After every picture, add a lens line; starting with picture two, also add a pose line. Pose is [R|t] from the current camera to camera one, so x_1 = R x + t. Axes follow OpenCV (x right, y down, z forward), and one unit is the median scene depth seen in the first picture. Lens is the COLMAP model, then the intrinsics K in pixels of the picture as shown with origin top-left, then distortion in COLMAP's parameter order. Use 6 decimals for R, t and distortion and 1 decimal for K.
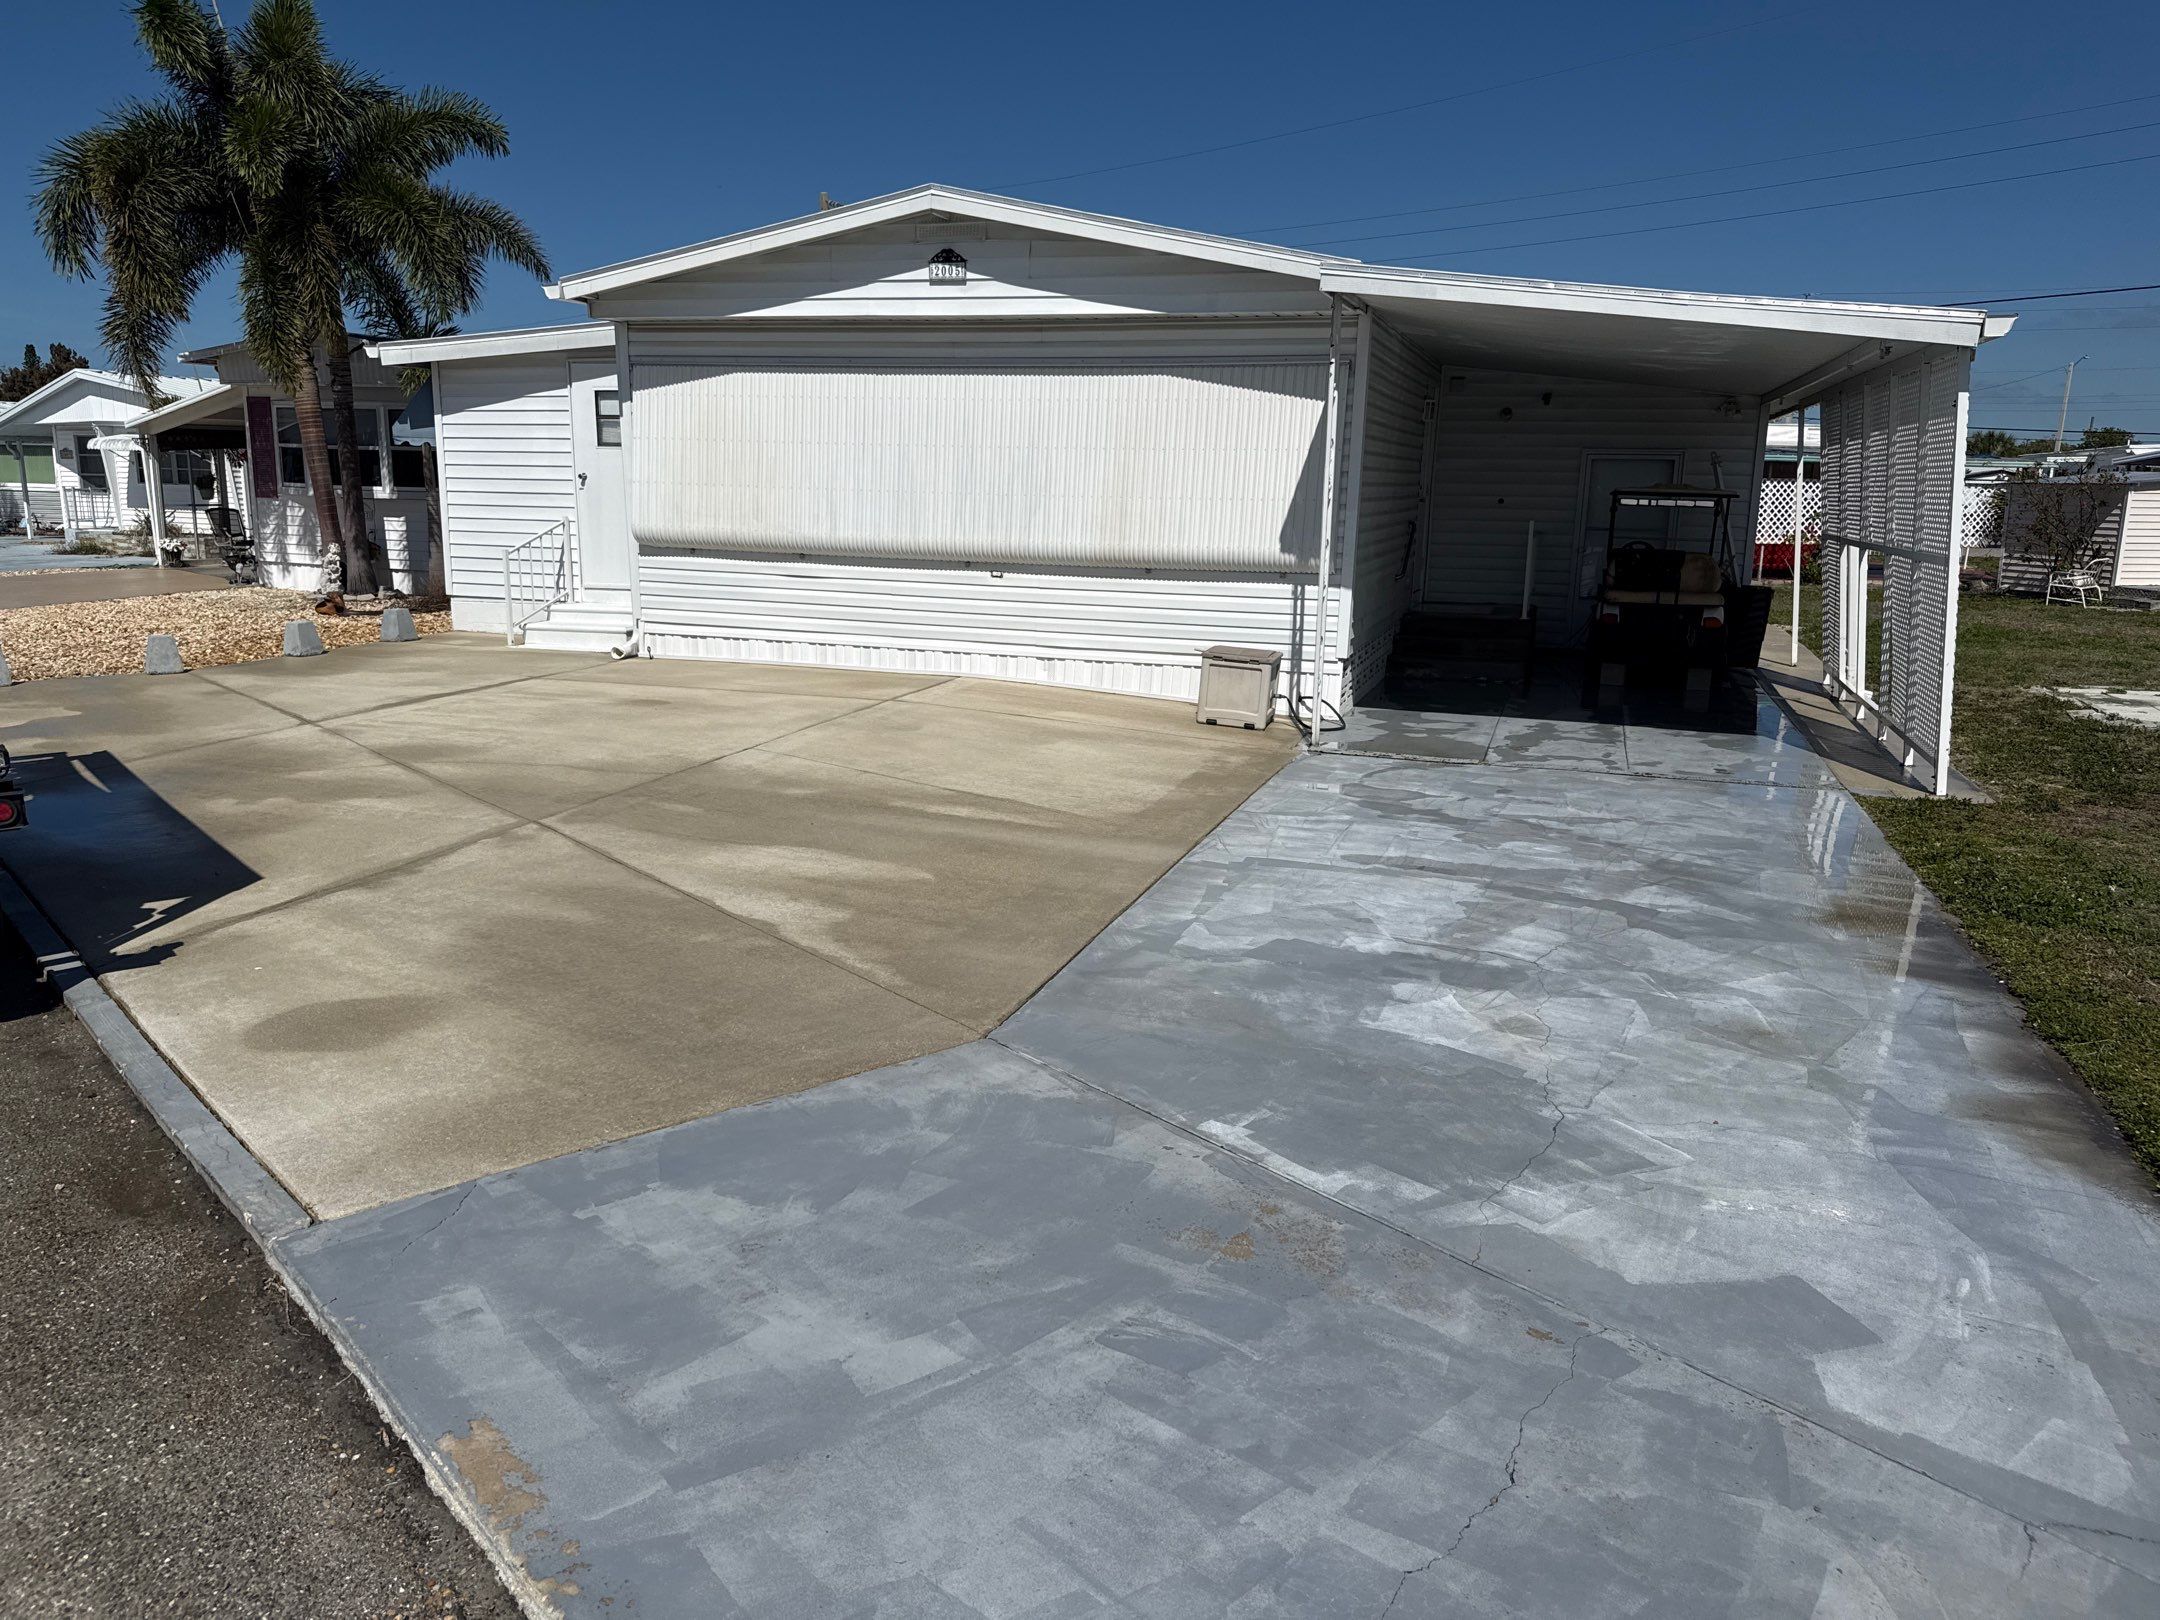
lens RADIAL K [[1535.4, 0, 1089.5], [0, 1535.4, 790.9], [0, 0, 1]] dist [0.004461, -0.004616]
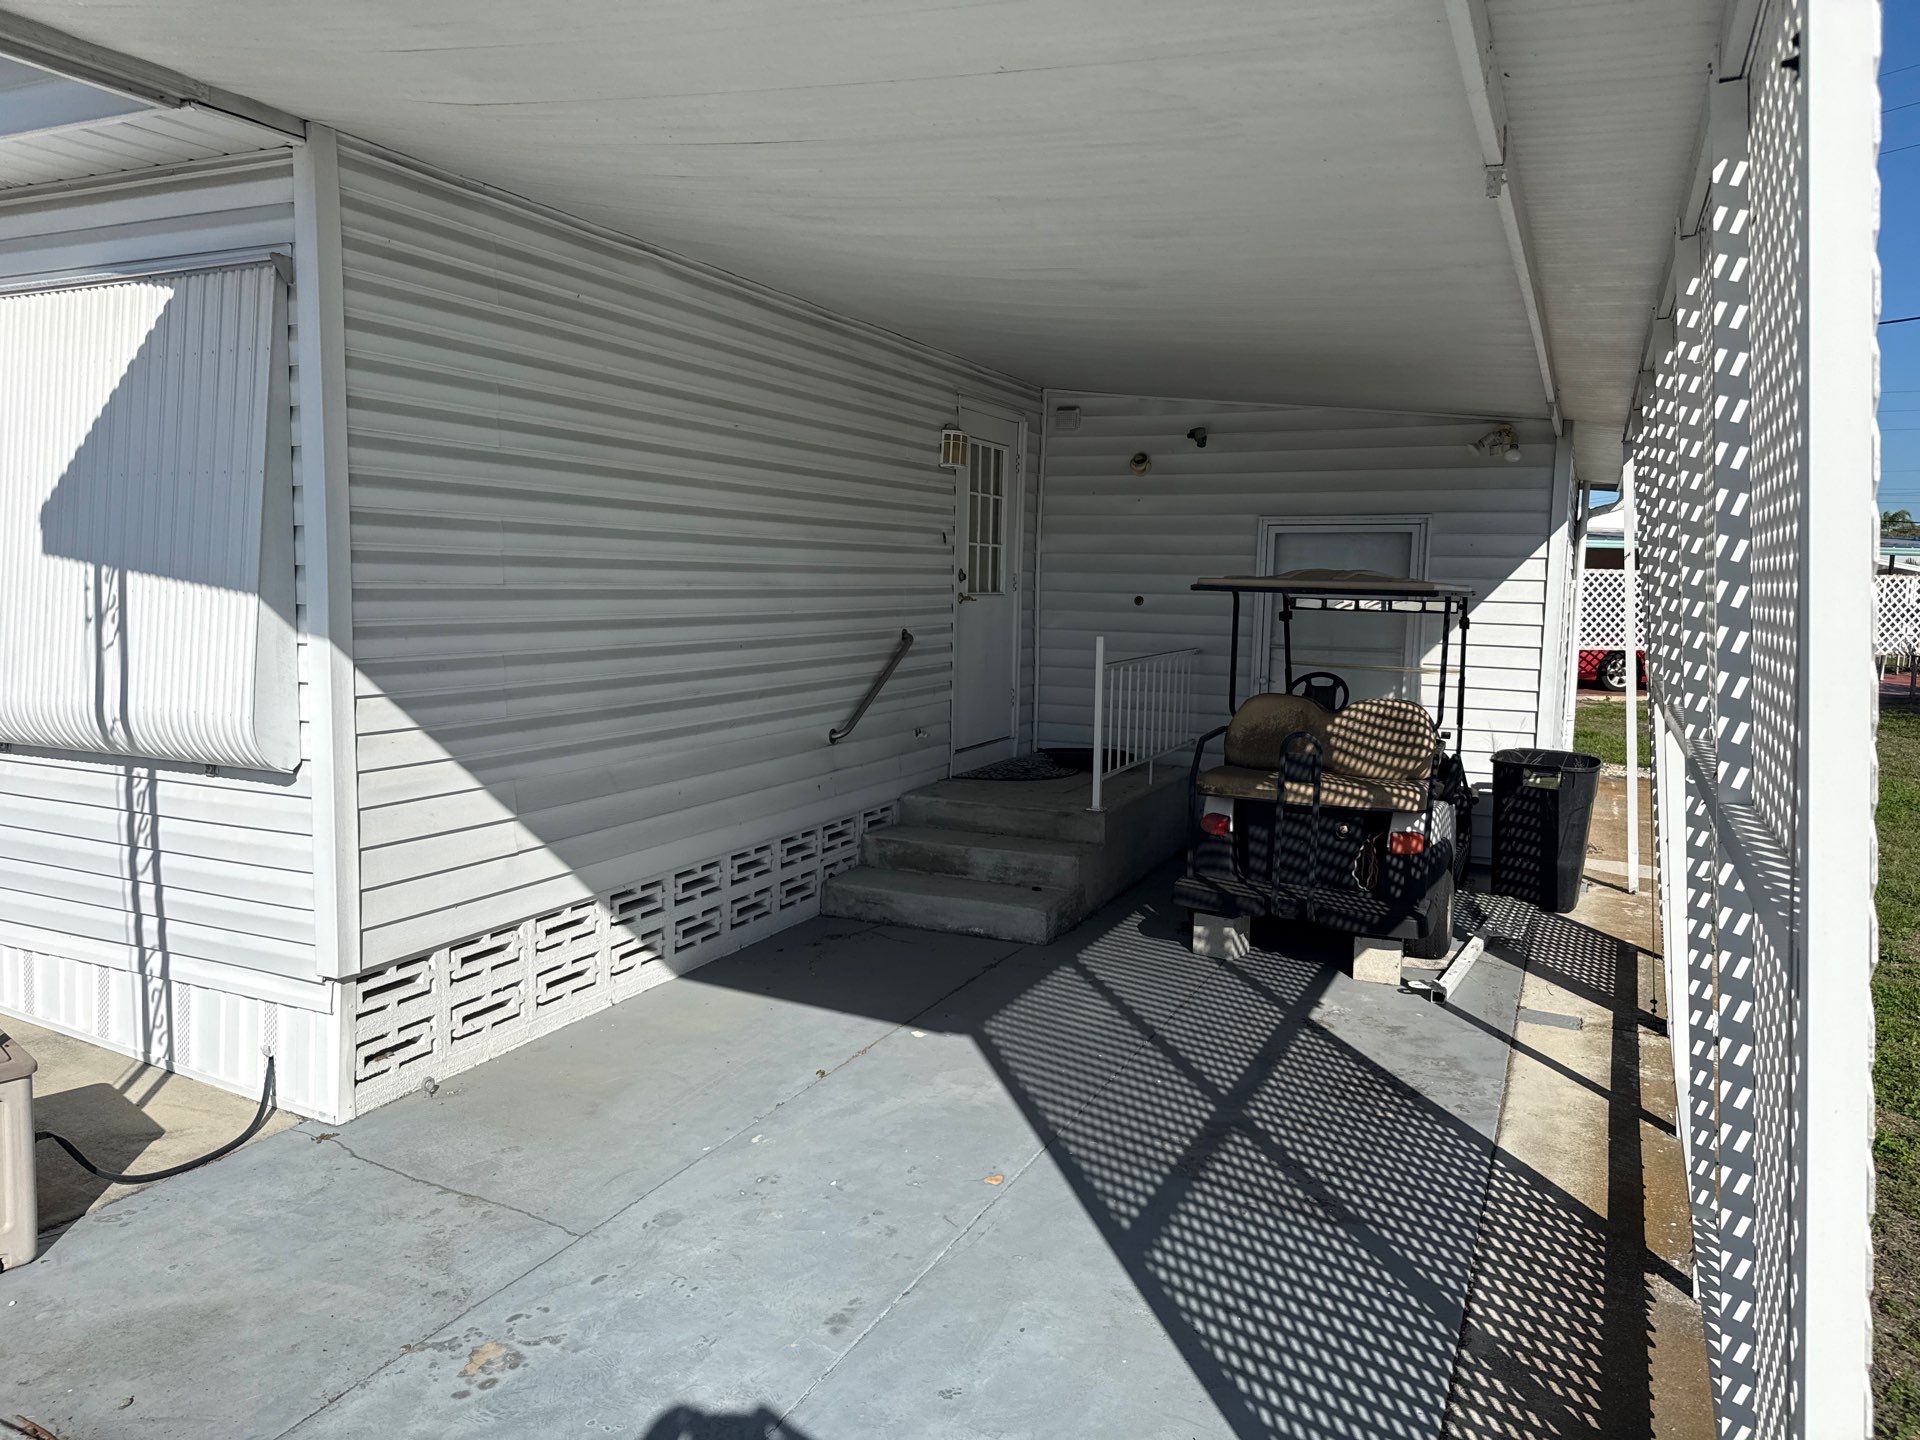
lens RADIAL K [[1362.4, 0, 961.6], [0, 1362.4, 740.3], [0, 0, 1]] dist [0.005403, -0.004288]
pose [[0.993180, 0.016709, -0.115387, 0.417763], [-0.026293, 0.996282, -0.082039, -0.137644], [0.113587, 0.084513, 0.989927, 0.728275]]
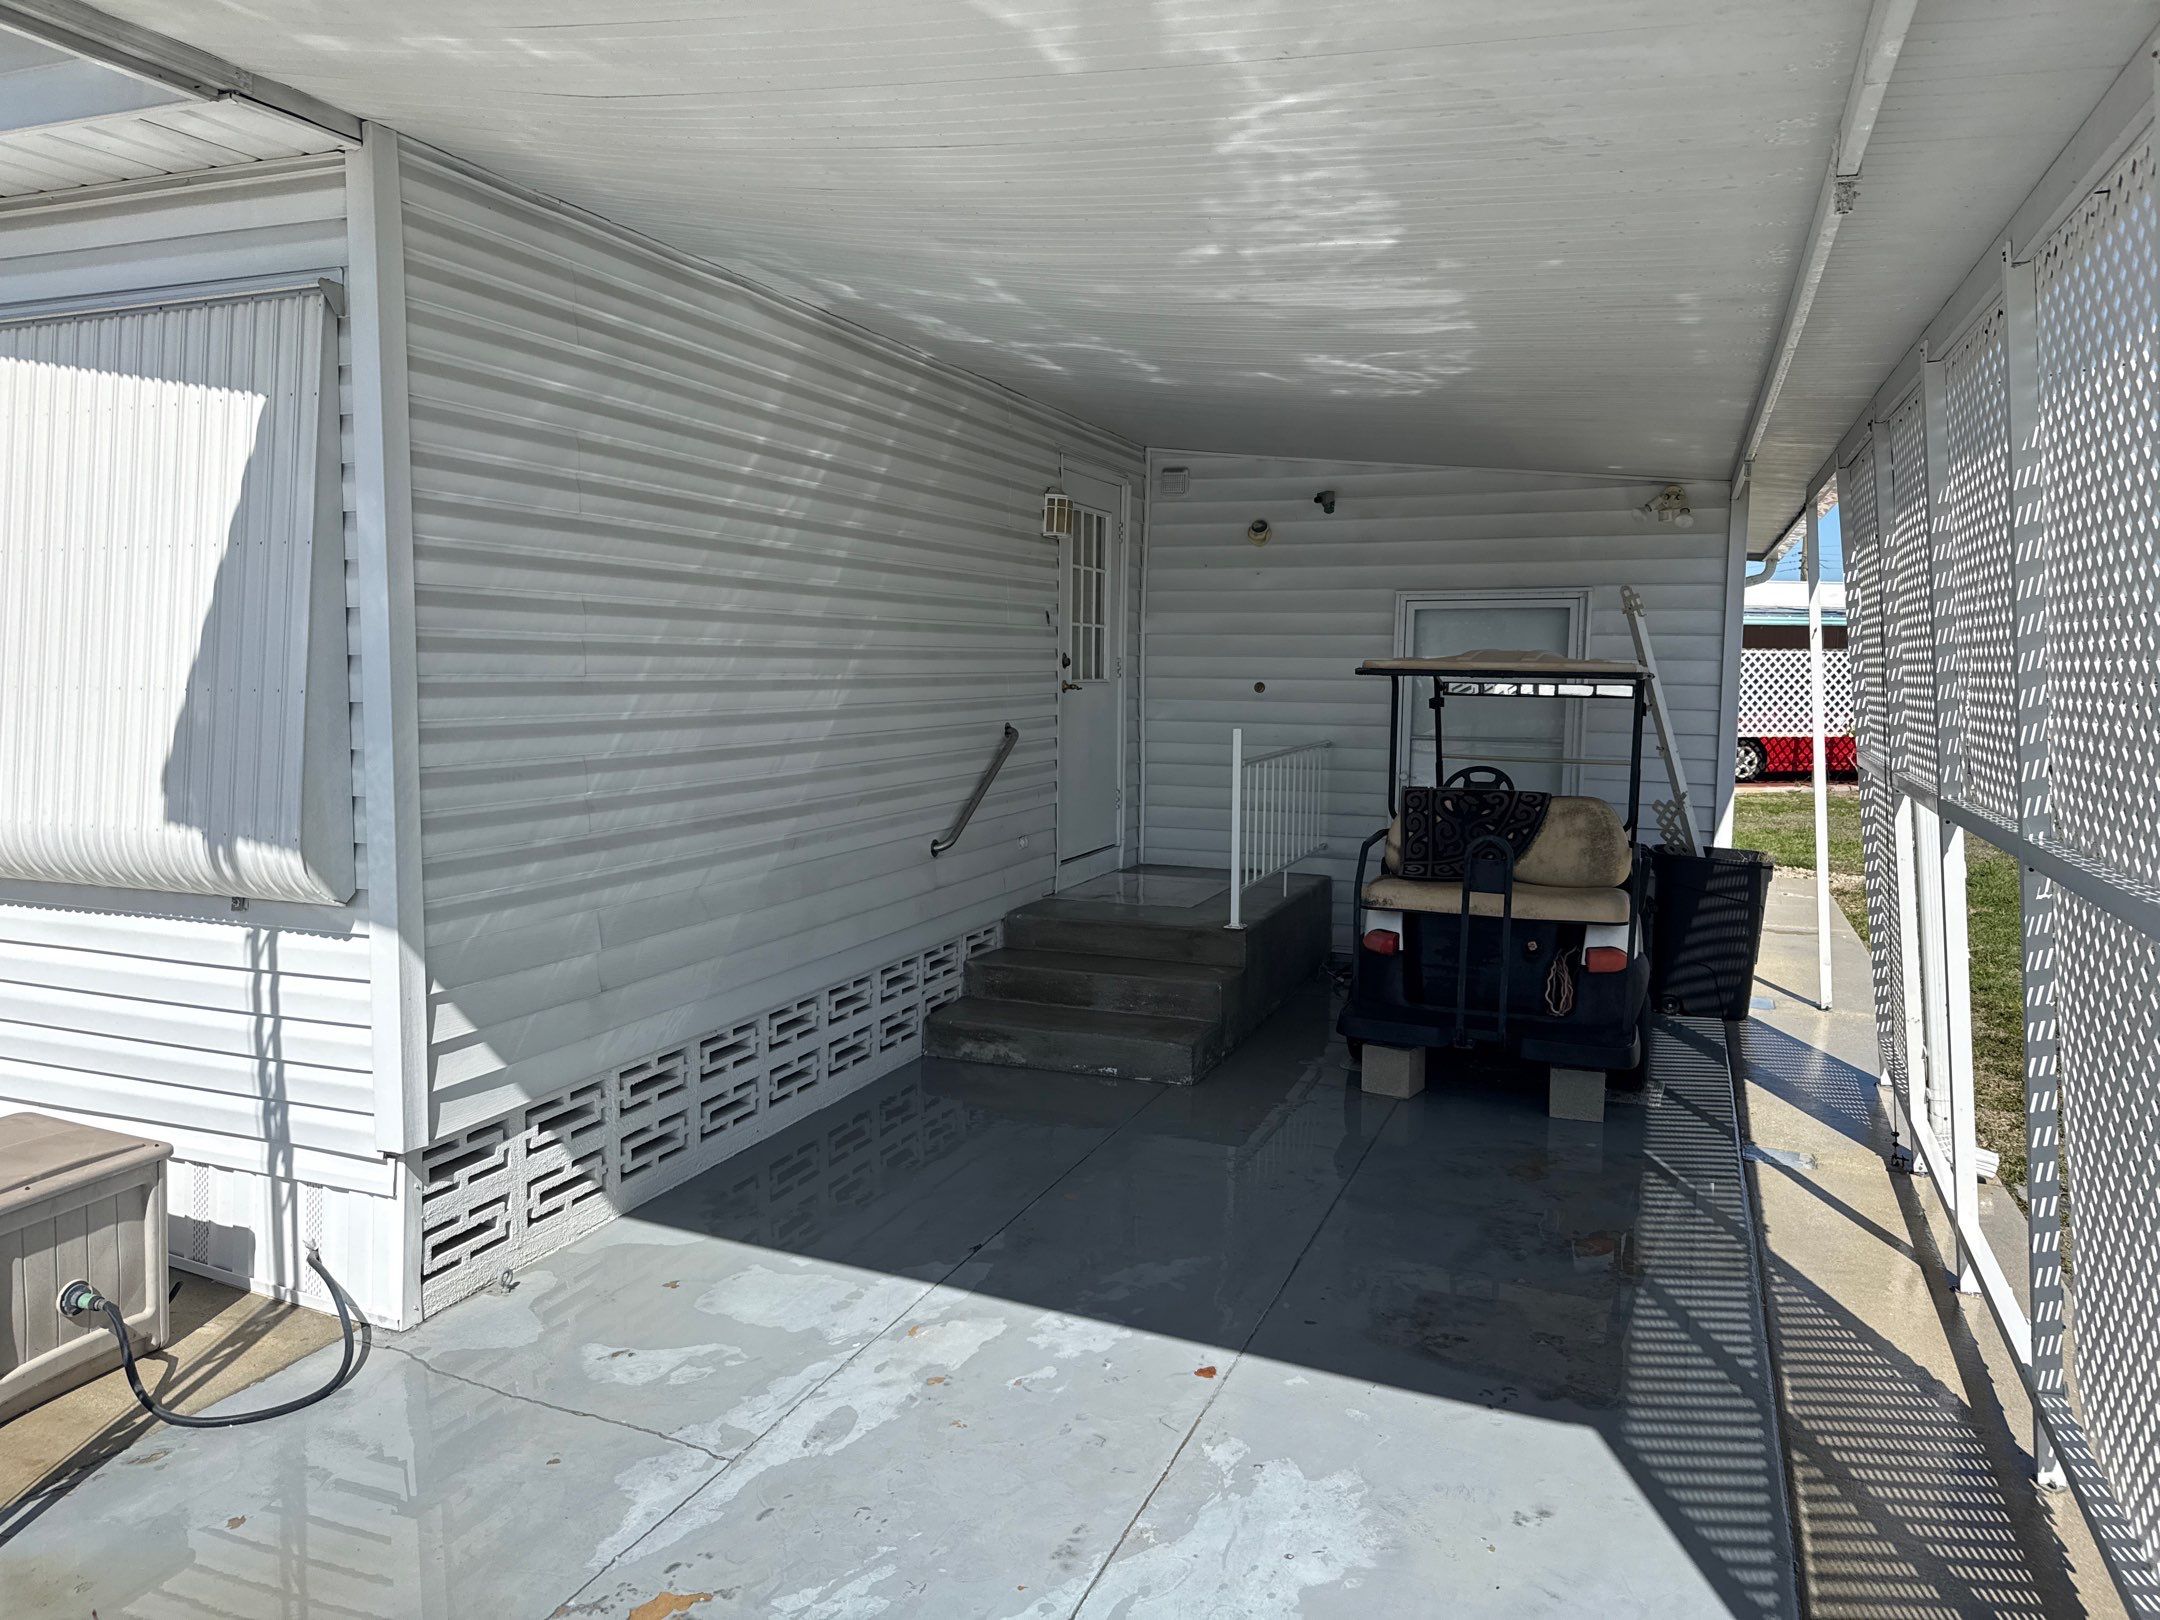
lens RADIAL K [[1528.9, 0, 1076.2], [0, 1528.9, 828.4], [0, 0, 1]] dist [-0.001335, 0.000490]
pose [[0.998401, -0.000143, -0.056520, 0.373910], [-0.005172, 0.995569, -0.093893, -0.140737], [0.056283, 0.094036, 0.993977, 0.742943]]
